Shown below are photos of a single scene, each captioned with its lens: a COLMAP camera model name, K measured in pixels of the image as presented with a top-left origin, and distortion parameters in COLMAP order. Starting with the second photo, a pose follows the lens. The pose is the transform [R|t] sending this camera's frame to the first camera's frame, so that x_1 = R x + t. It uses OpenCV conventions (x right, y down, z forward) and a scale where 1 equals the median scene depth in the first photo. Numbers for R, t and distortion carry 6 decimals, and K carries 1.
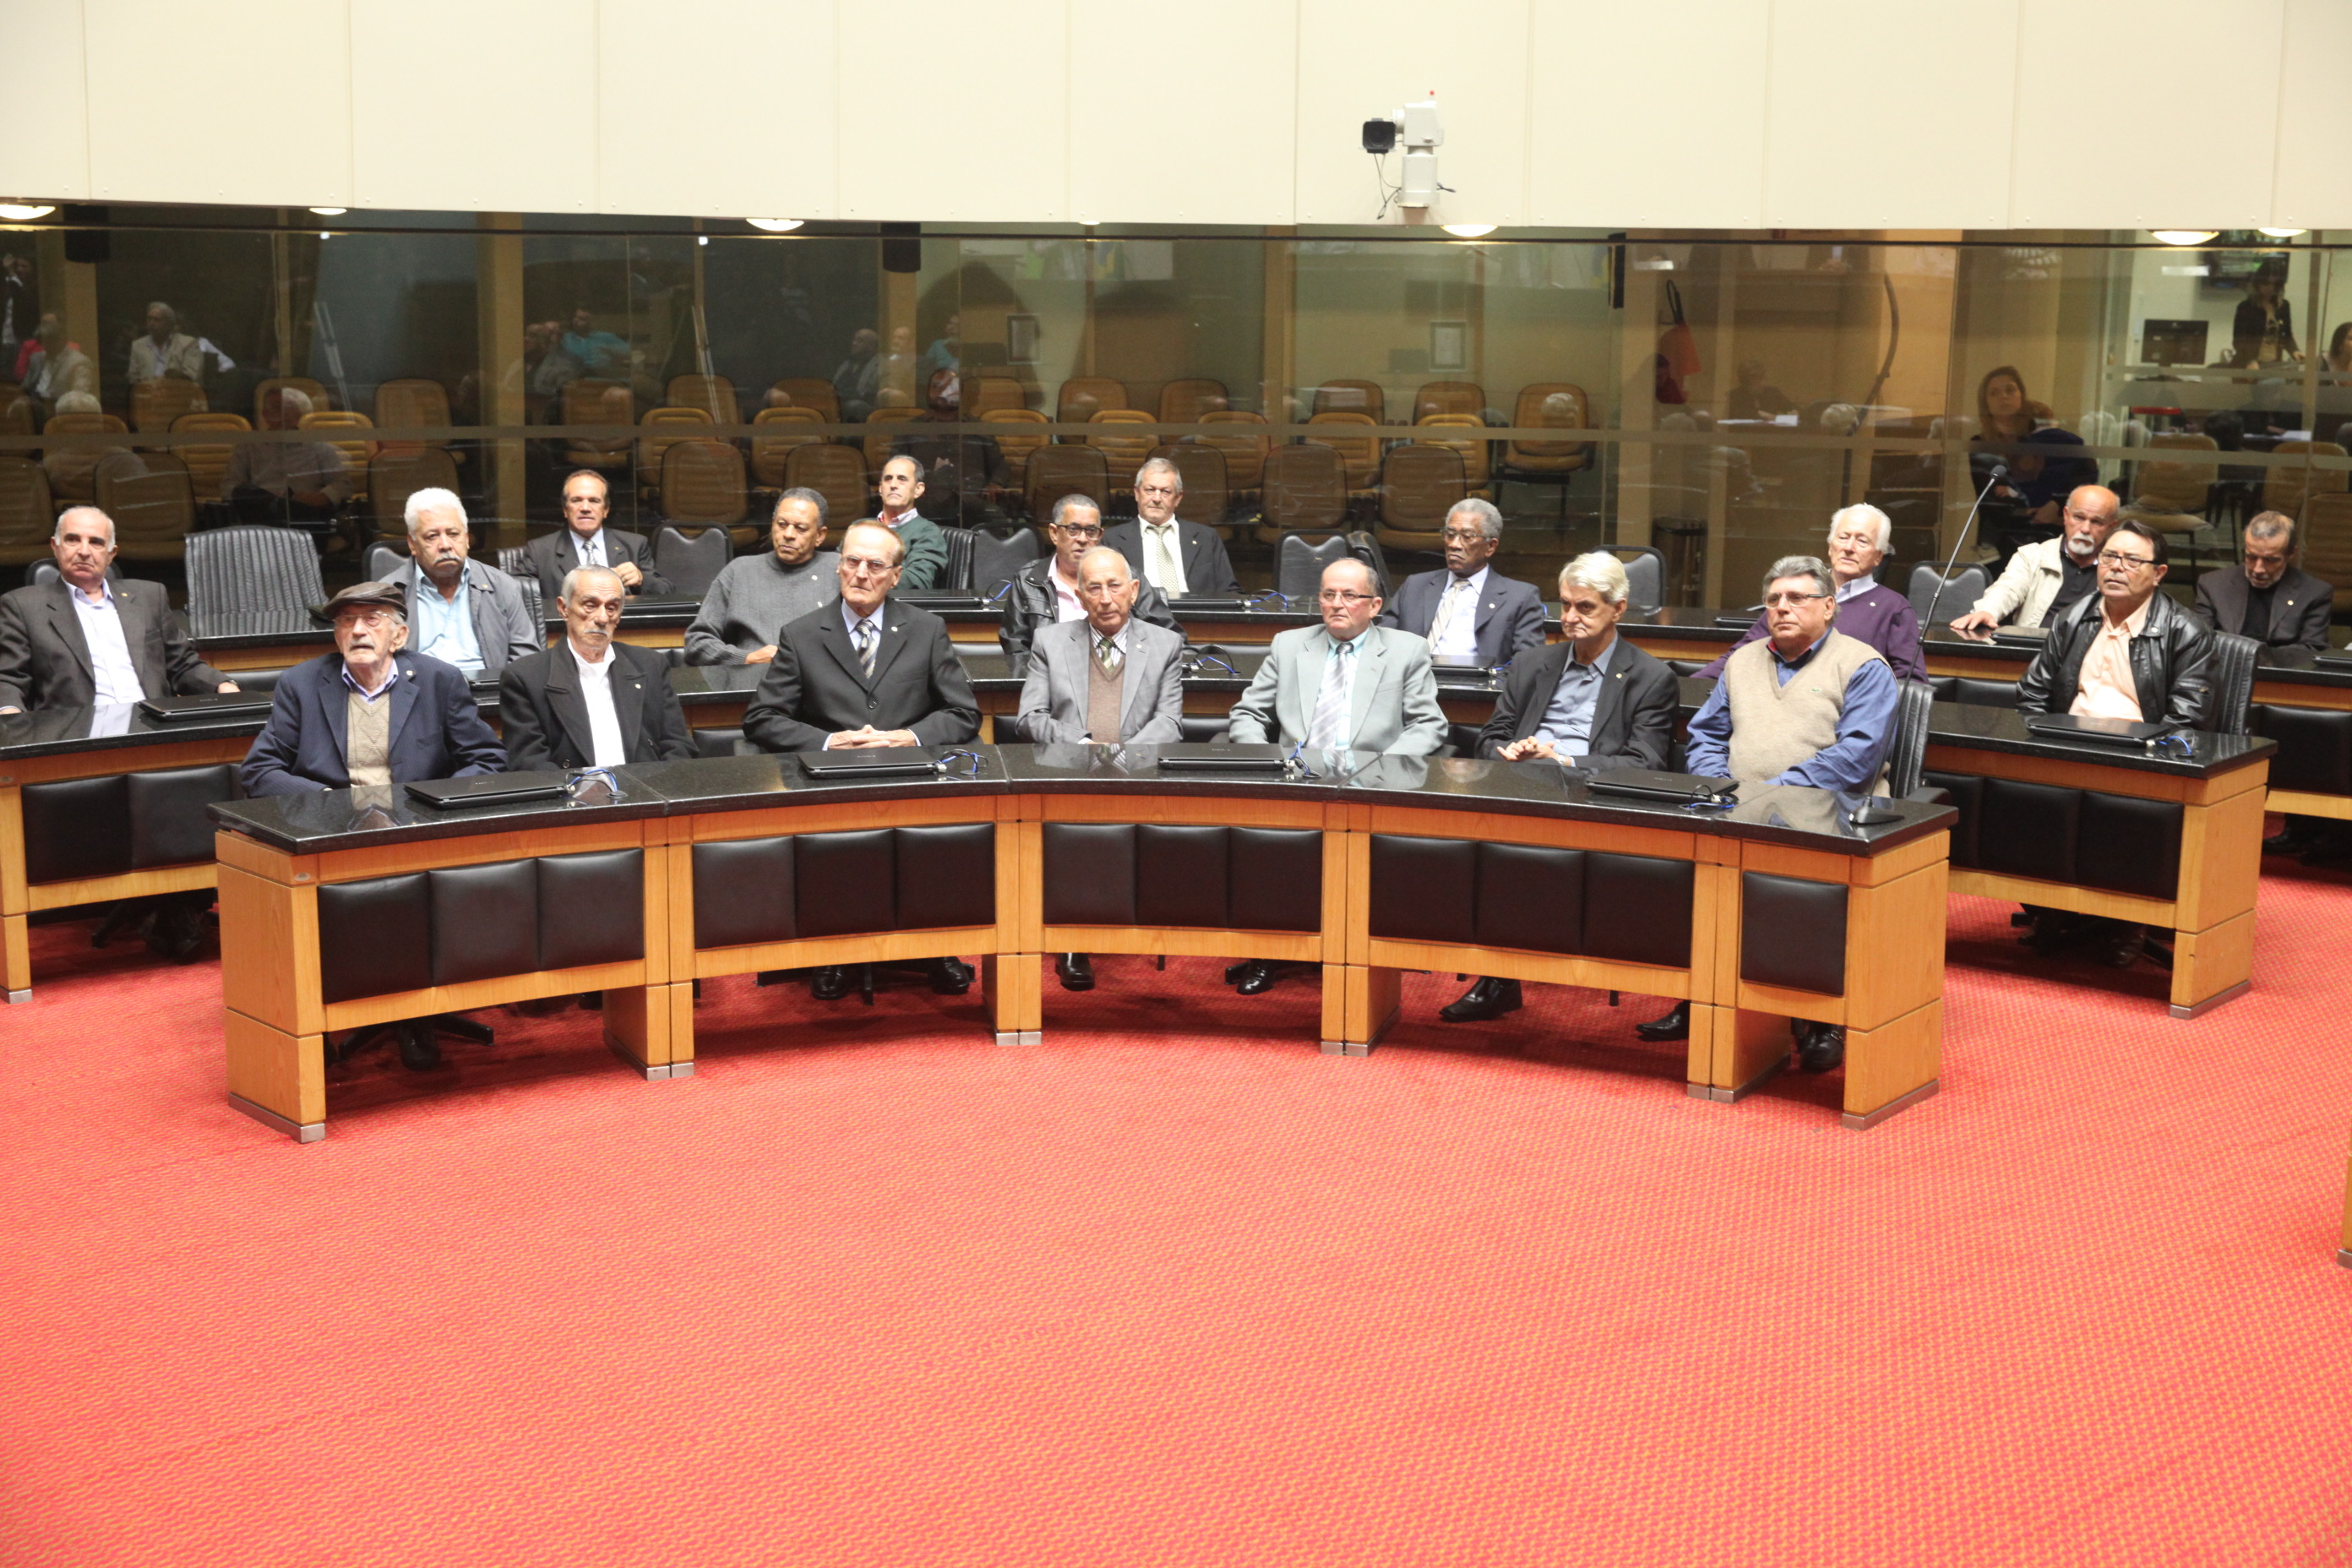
lens RADIAL K [[2909.3, 0, 1175.3], [0, 2909.3, 788.4], [0, 0, 1]] dist [0.029634, 0.000000]
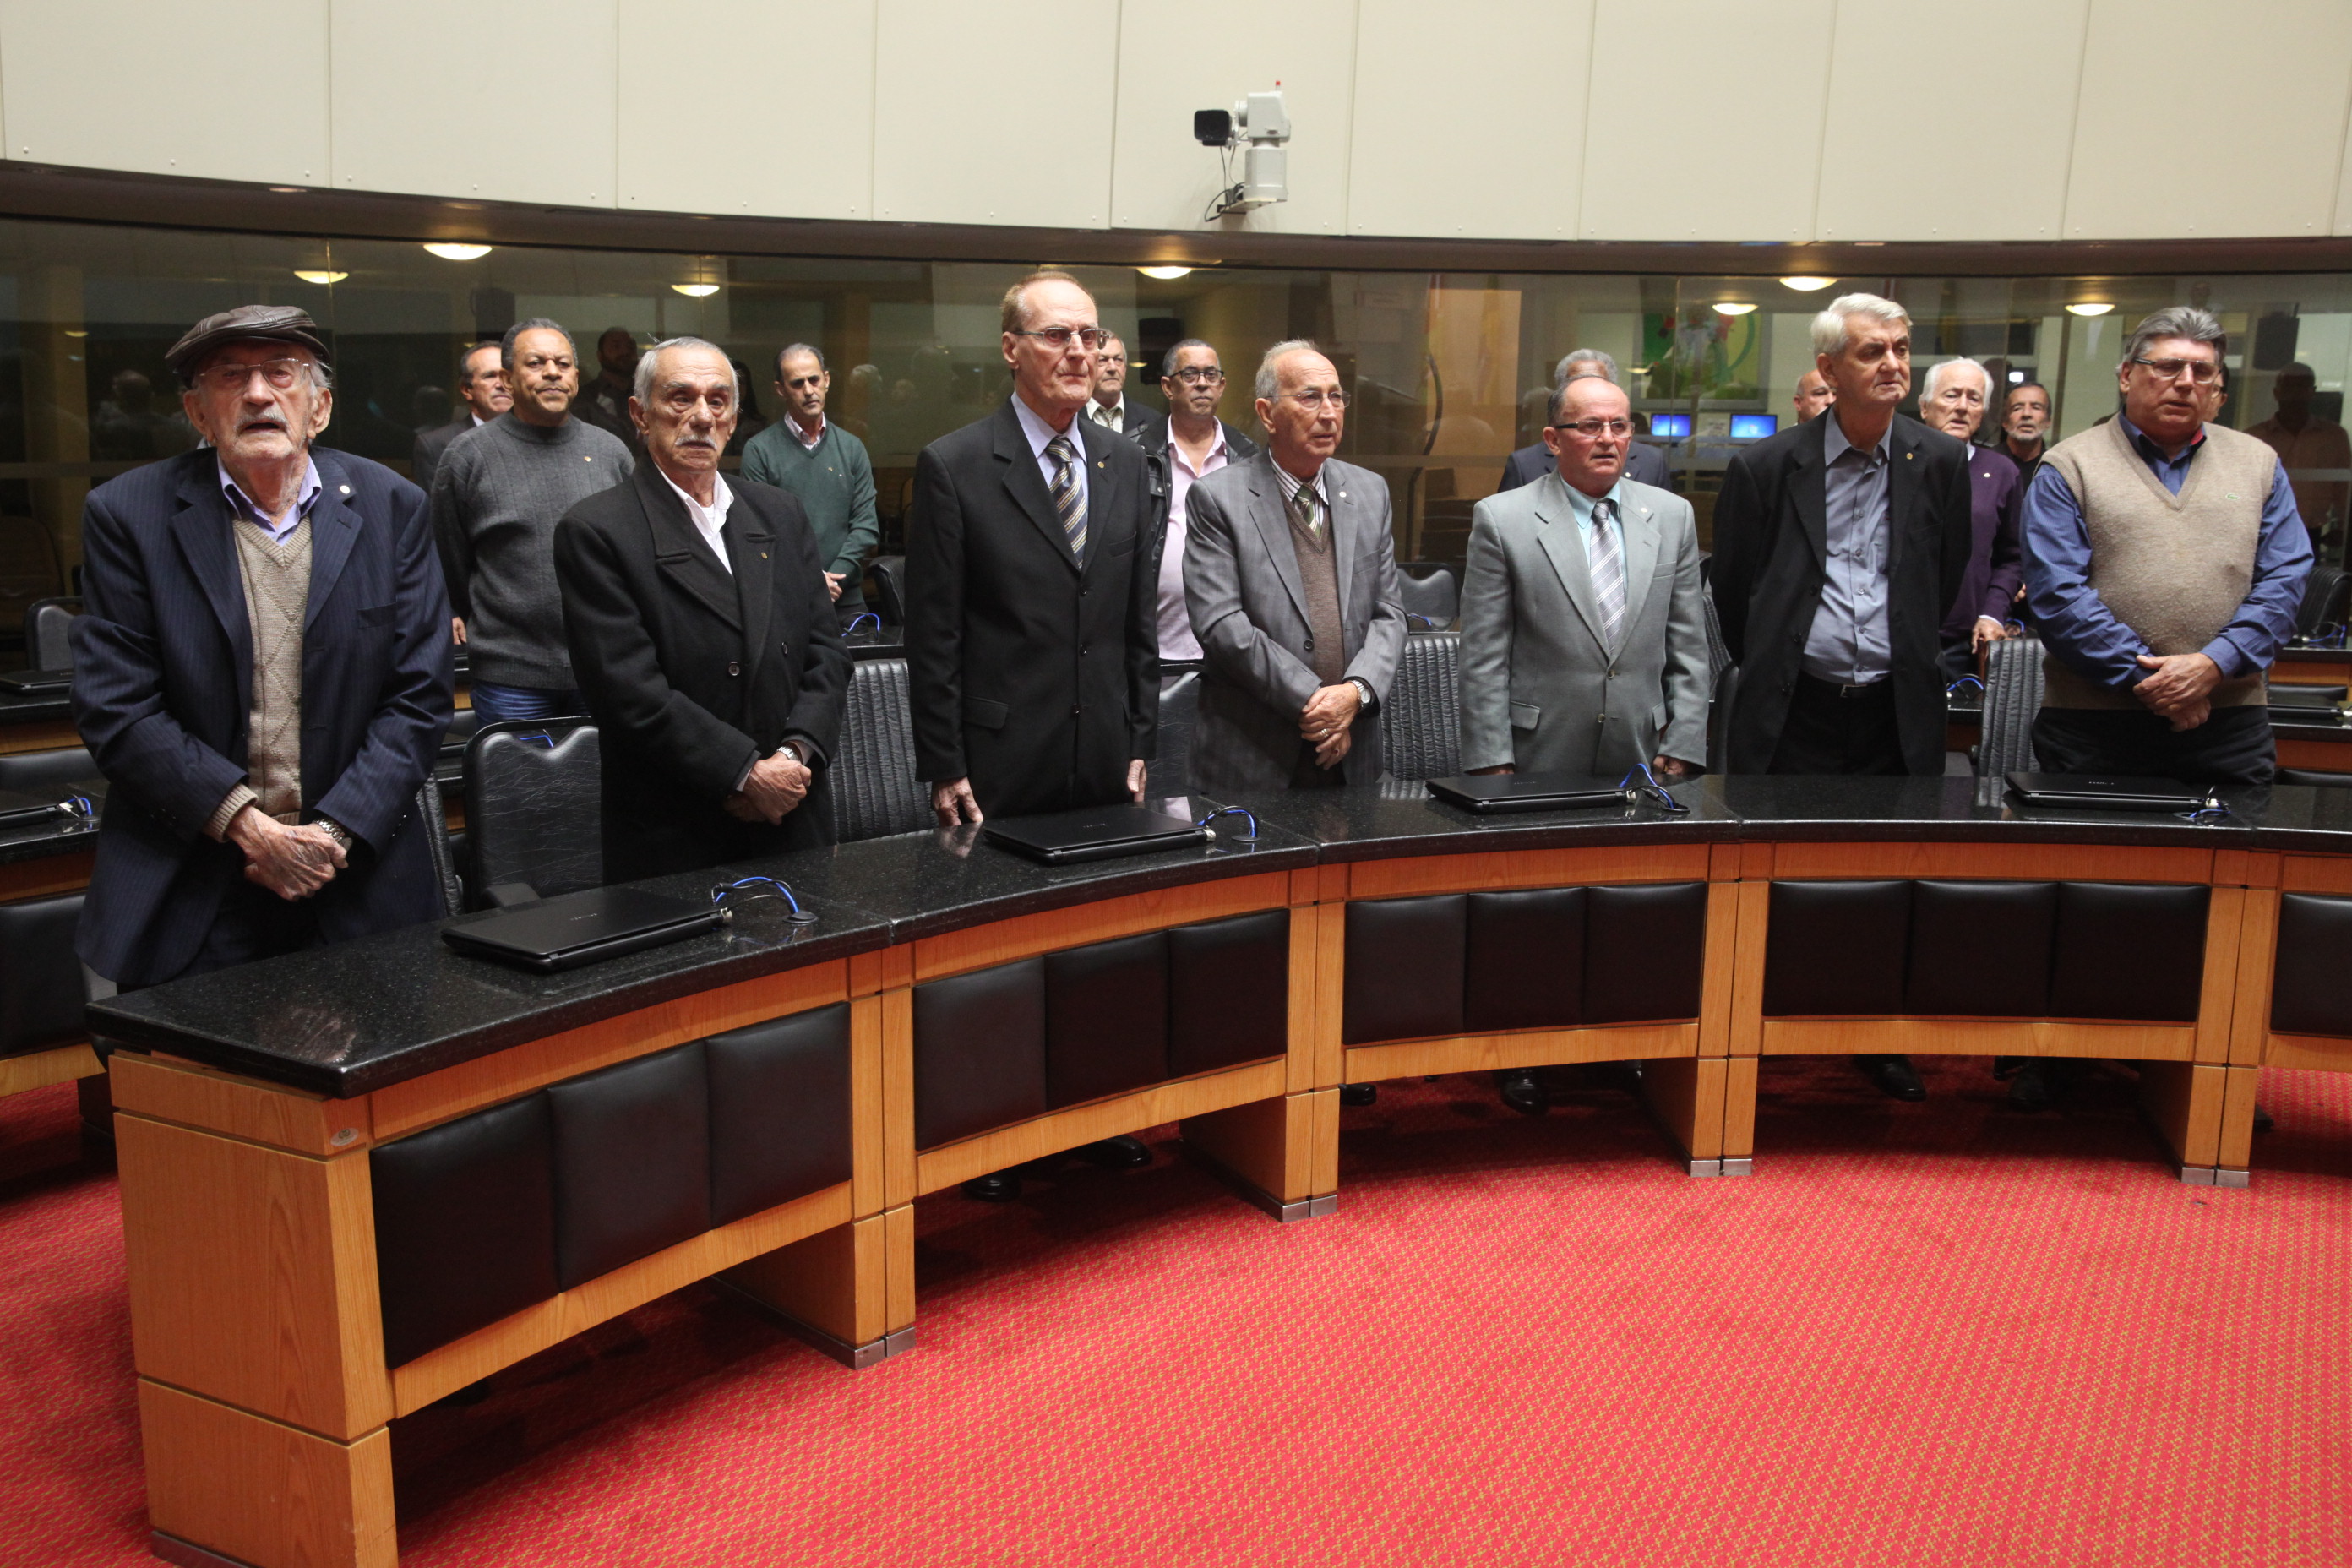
lens RADIAL K [[2065.6, 0, 1177.2], [0, 2065.6, 778.2], [0, 0, 1]] dist [-0.016440, -0.001943]
pose [[0.941398, -0.063411, 0.331284, -0.254255], [0.068436, 0.997649, -0.003514, -0.019736], [-0.330282, 0.025980, 0.943525, 0.556383]]
